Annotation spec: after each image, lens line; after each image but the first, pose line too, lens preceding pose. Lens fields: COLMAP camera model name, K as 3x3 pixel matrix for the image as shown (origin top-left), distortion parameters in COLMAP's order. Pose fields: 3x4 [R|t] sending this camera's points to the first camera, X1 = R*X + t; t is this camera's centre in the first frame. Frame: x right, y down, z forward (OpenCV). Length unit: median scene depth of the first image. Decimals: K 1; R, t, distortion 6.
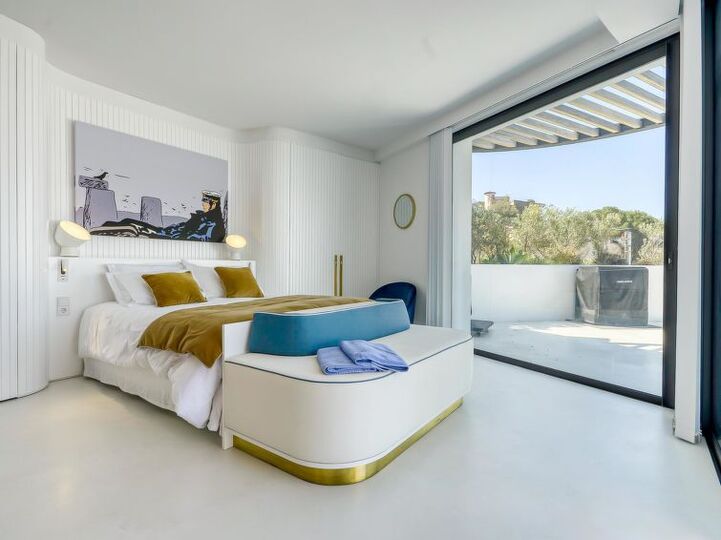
lens RADIAL K [[368.4, 0, 340.2], [0, 368.4, 270.8], [0, 0, 1]] dist [0.018265, -0.000710]
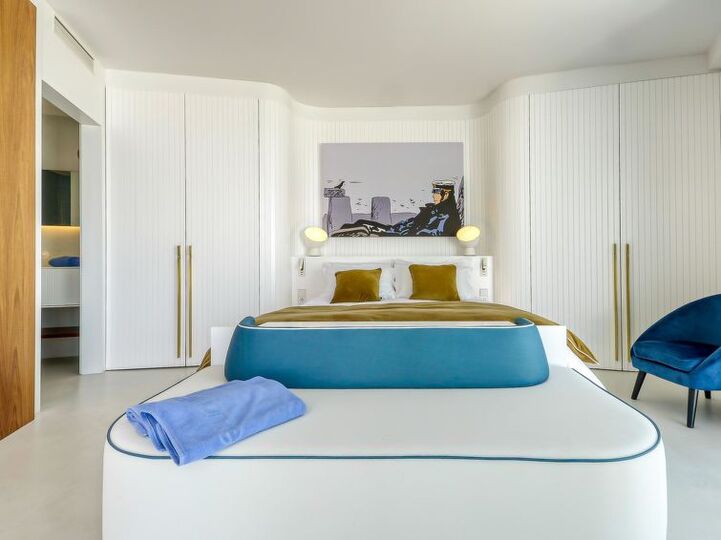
lens RADIAL K [[368.4, 0, 360.4], [0, 368.4, 263.5], [0, 0, 1]] dist [0.018265, -0.000710]
pose [[0.613974, -0.006074, -0.789303, 0.265609], [-0.002926, 0.999946, -0.009971, -0.001687], [0.789321, 0.008432, 0.613923, 0.317008]]
